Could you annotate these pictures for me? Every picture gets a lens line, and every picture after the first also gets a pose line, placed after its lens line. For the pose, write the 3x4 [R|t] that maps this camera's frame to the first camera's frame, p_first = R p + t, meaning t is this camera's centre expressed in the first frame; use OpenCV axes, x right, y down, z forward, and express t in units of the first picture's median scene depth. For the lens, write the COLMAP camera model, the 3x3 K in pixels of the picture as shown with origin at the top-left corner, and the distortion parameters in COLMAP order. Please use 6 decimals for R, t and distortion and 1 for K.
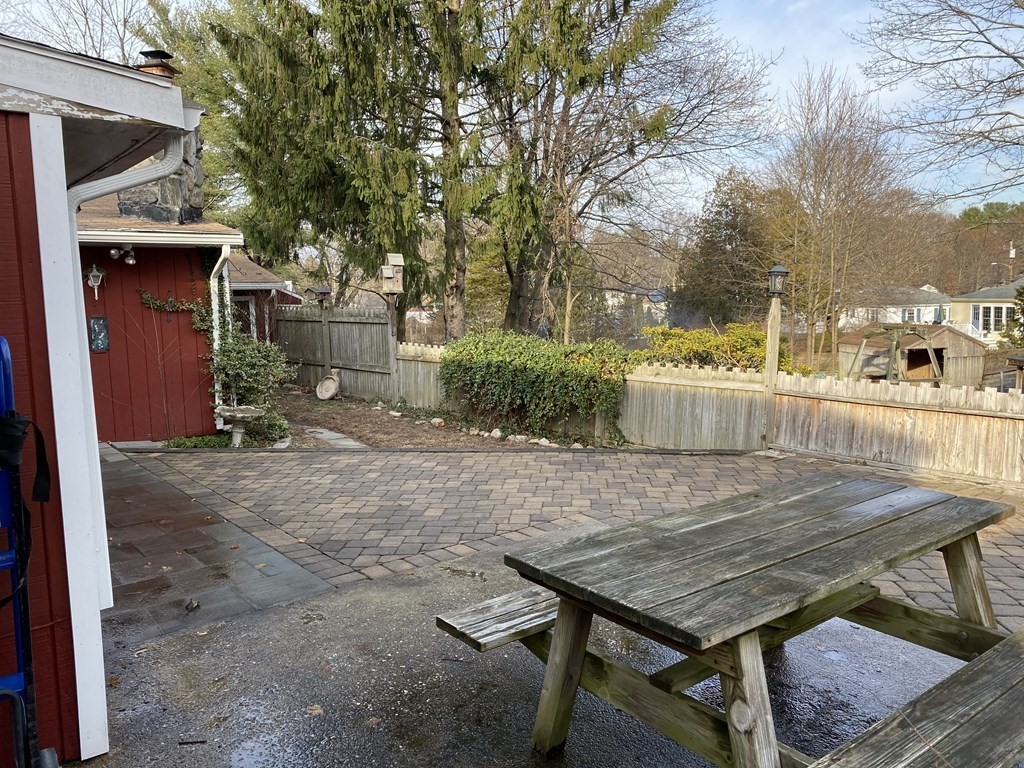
lens RADIAL K [[771.0, 0, 507.1], [0, 771.0, 367.9], [0, 0, 1]] dist [0.106314, -0.203995]
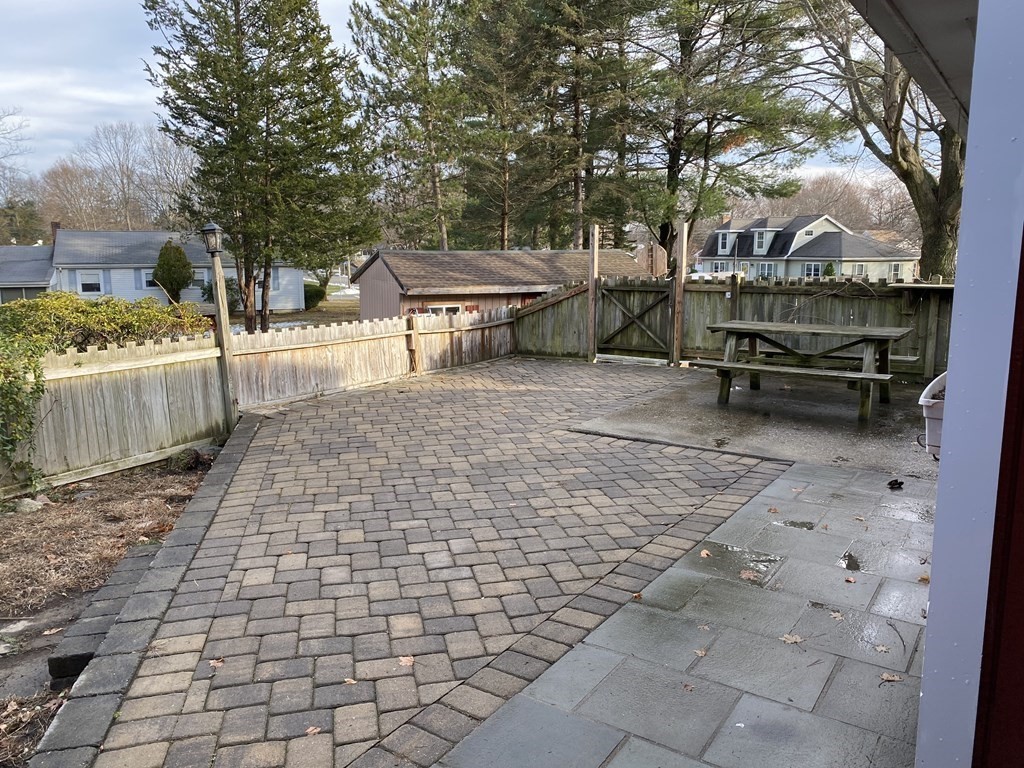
lens RADIAL K [[771.0, 0, 507.1], [0, 771.0, 367.9], [0, 0, 1]] dist [0.106314, -0.203995]
pose [[-0.294723, -0.118836, 0.948165, -0.742021], [0.100782, 0.982838, 0.154508, -0.073568], [-0.950253, 0.141095, -0.277688, 1.021913]]
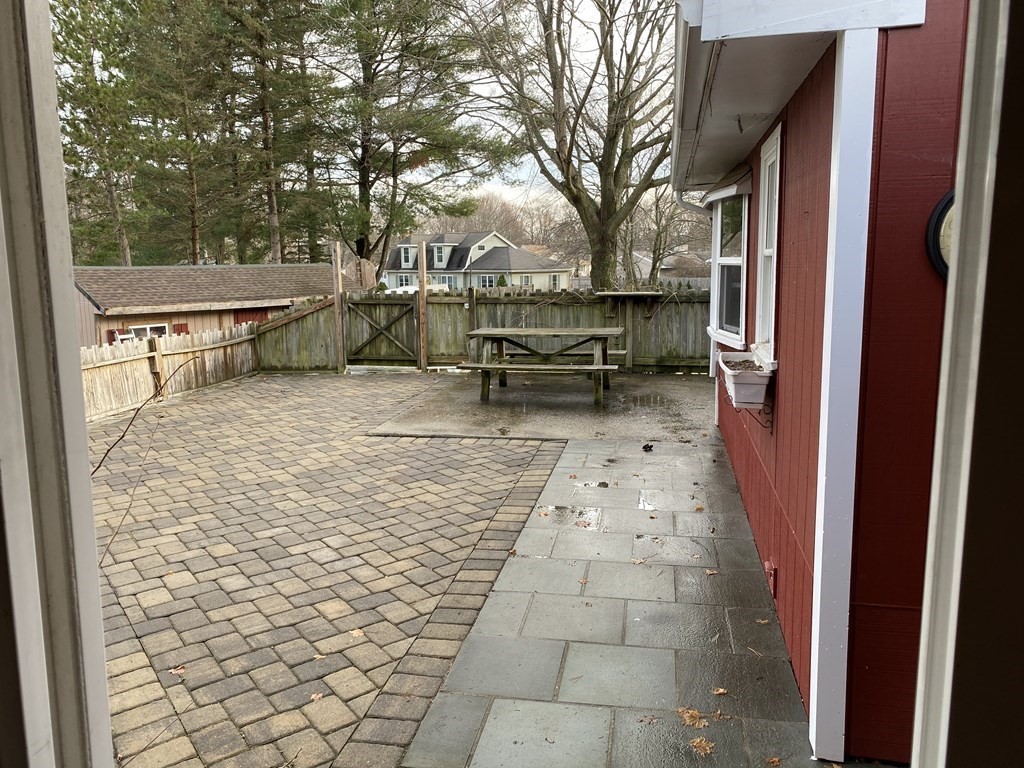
lens RADIAL K [[771.0, 0, 507.1], [0, 771.0, 367.9], [0, 0, 1]] dist [0.106314, -0.203995]
pose [[-0.652712, -0.072642, 0.754115, -0.754905], [0.098901, 0.978704, 0.179878, -0.094225], [-0.751123, 0.191991, -0.631628, 1.175084]]
